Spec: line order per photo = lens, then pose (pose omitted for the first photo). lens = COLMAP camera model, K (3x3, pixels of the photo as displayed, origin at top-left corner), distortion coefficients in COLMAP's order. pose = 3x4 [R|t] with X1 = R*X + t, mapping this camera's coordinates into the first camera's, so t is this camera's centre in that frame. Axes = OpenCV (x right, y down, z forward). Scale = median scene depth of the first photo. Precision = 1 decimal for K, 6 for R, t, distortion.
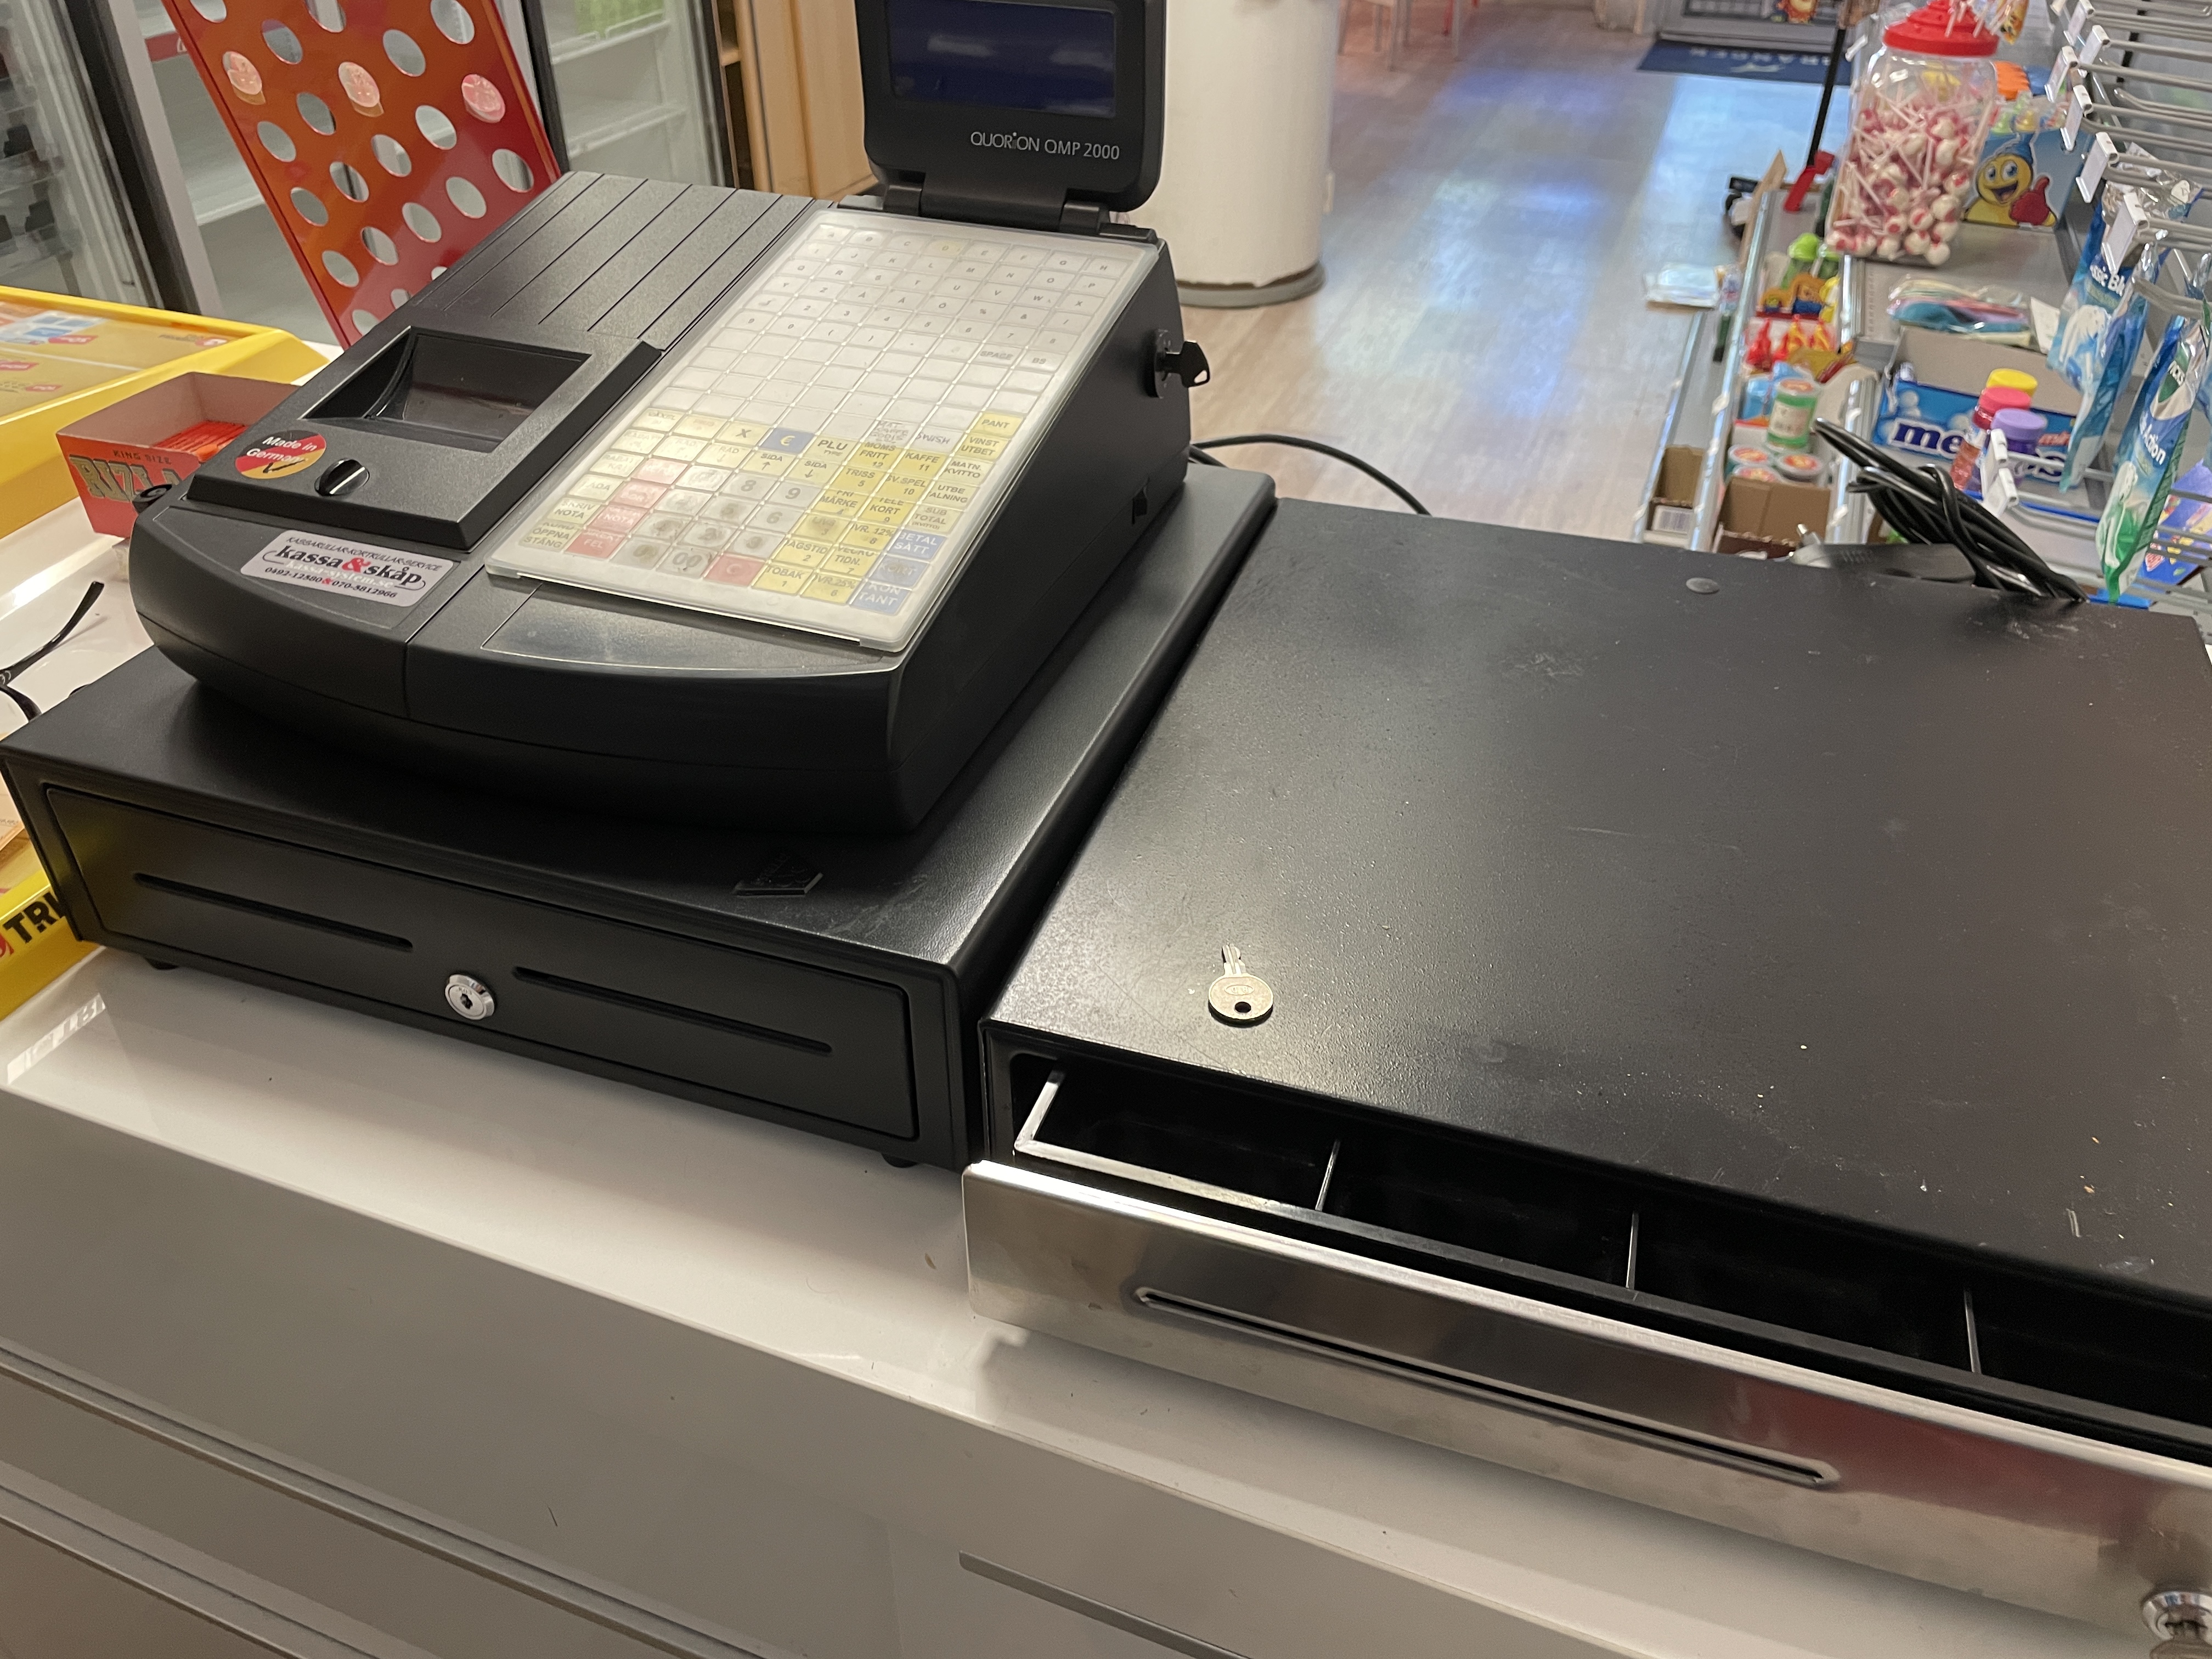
lens RADIAL K [[1701.8, 0, 1134.8], [0, 1701.8, 815.7], [0, 0, 1]] dist [0.084167, -0.128950]
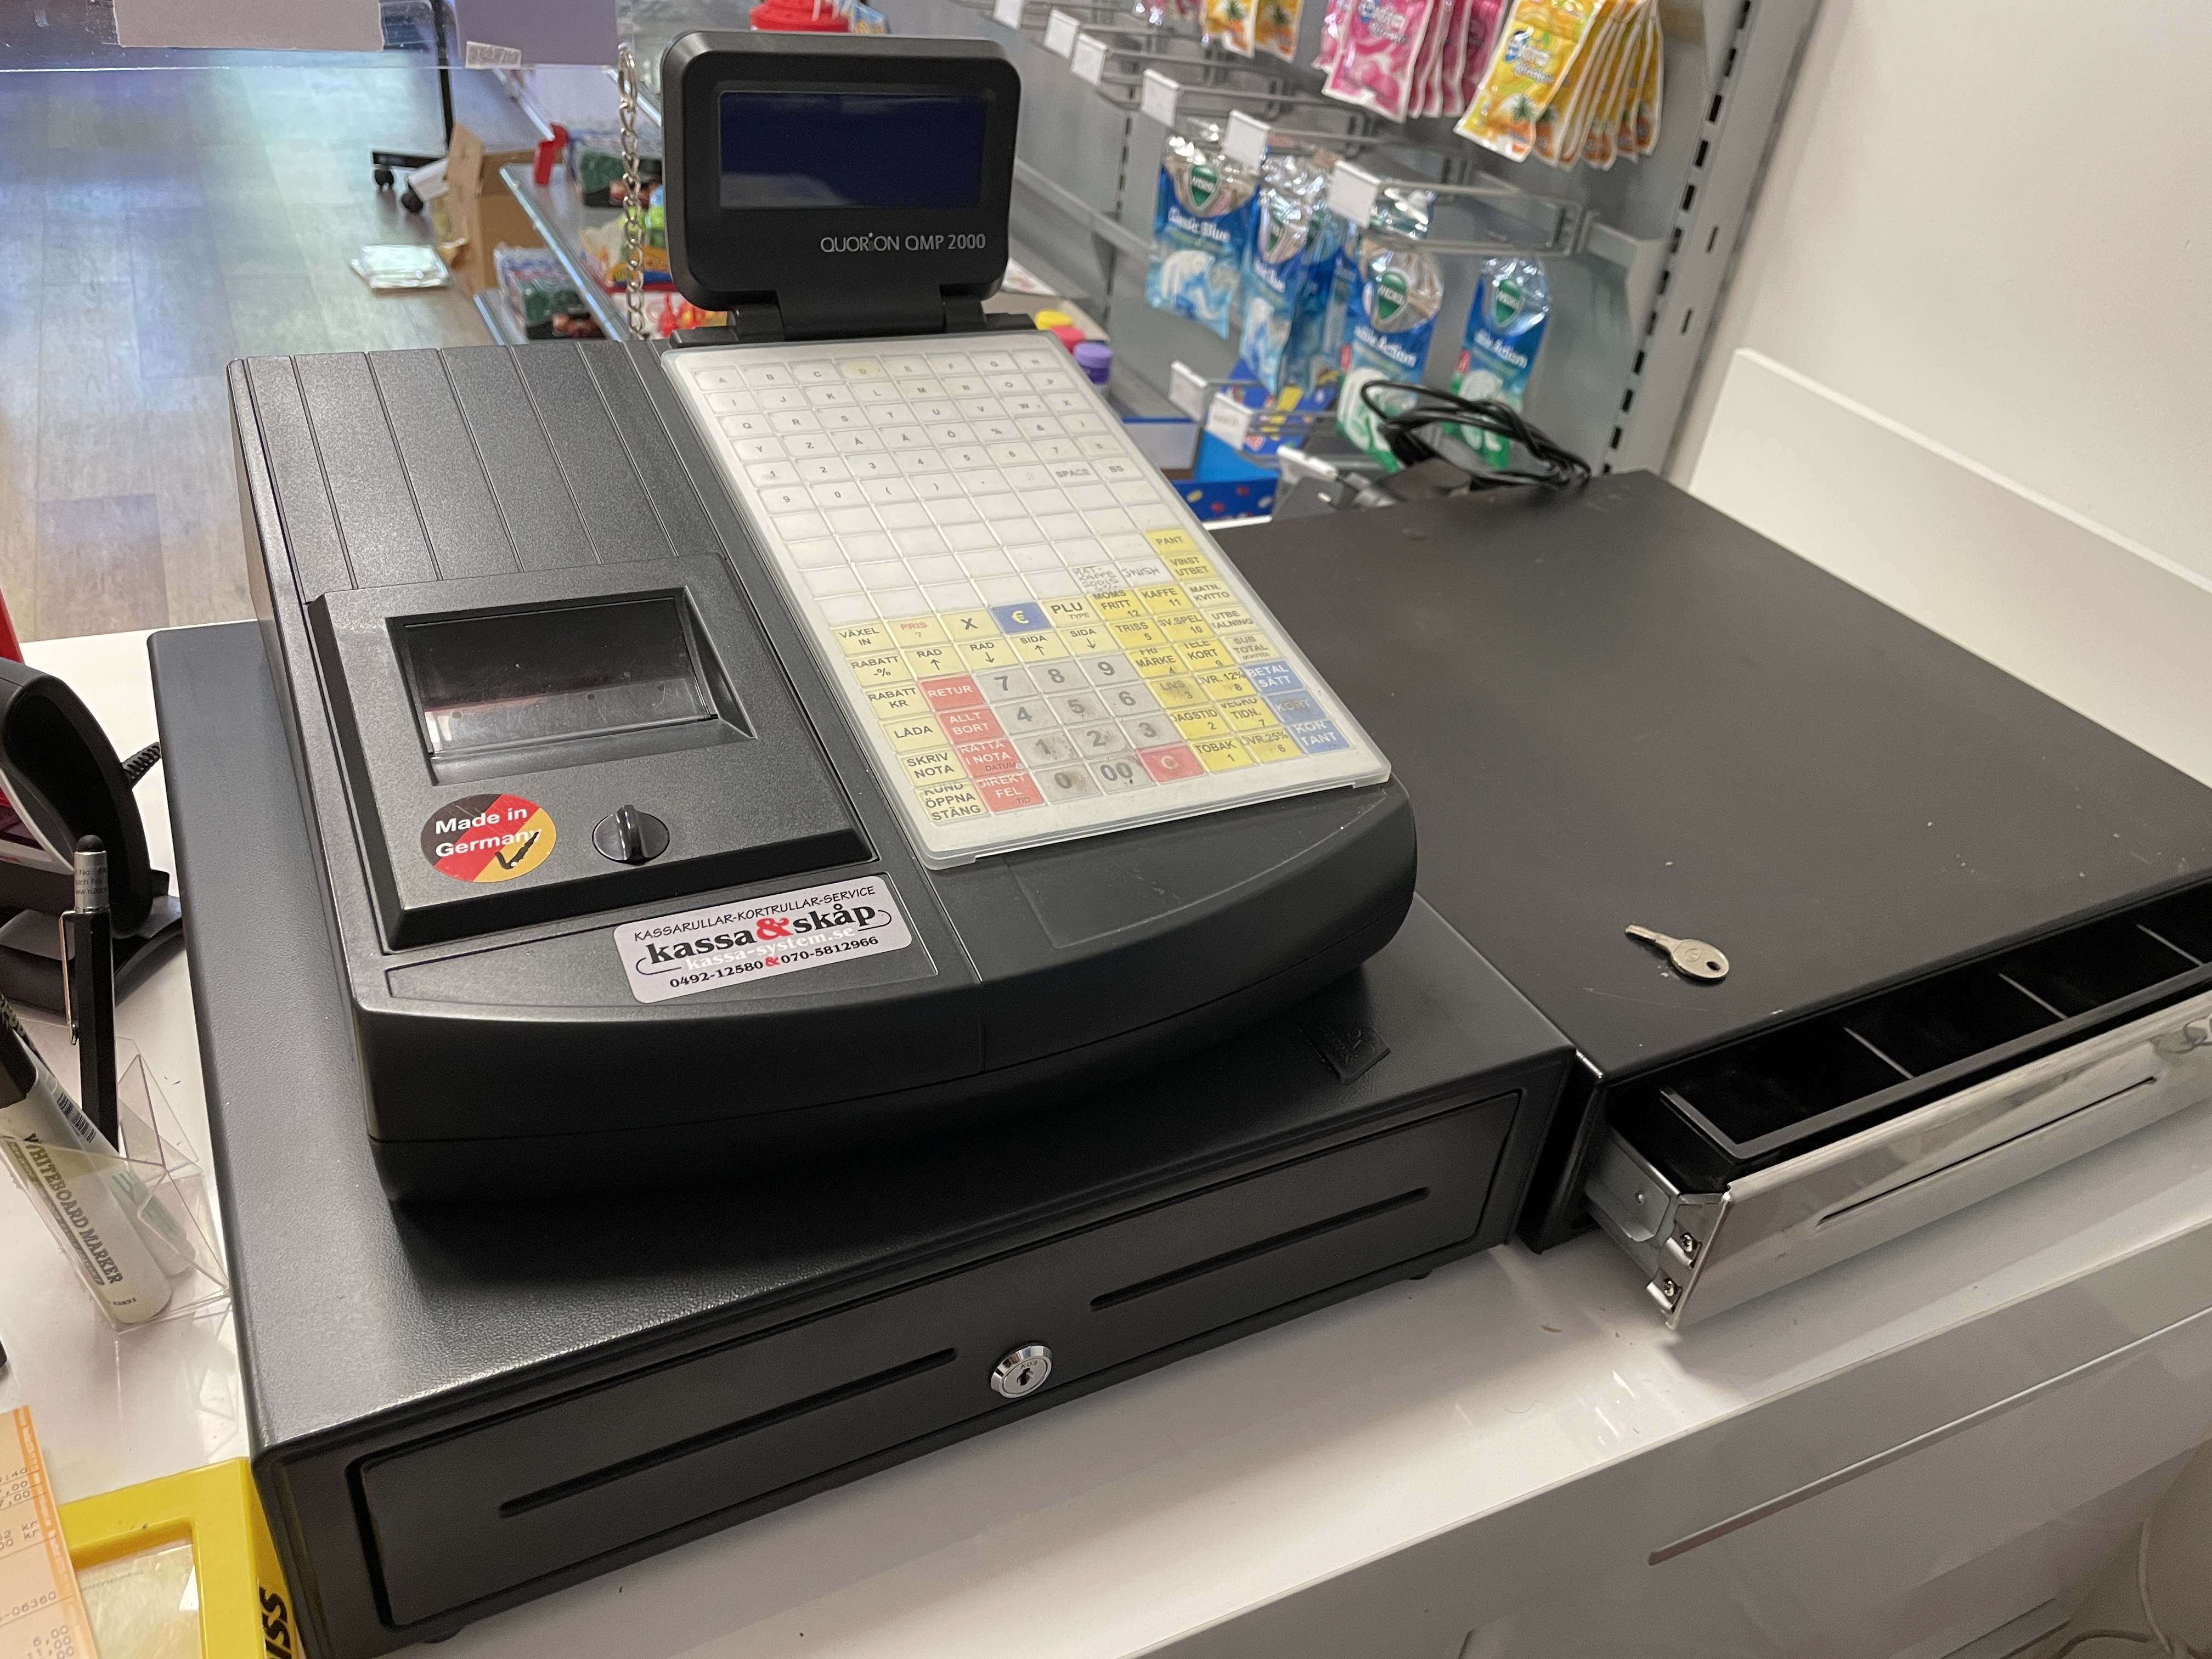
lens RADIAL K [[1668.7, 0, 1099.9], [0, 1668.7, 798.6], [0, 0, 1]] dist [0.085003, -0.121415]
pose [[0.690589, -0.341551, 0.637518, -0.755459], [0.326459, 0.933768, 0.146632, -0.244666], [-0.645377, 0.106861, 0.756353, 0.332581]]
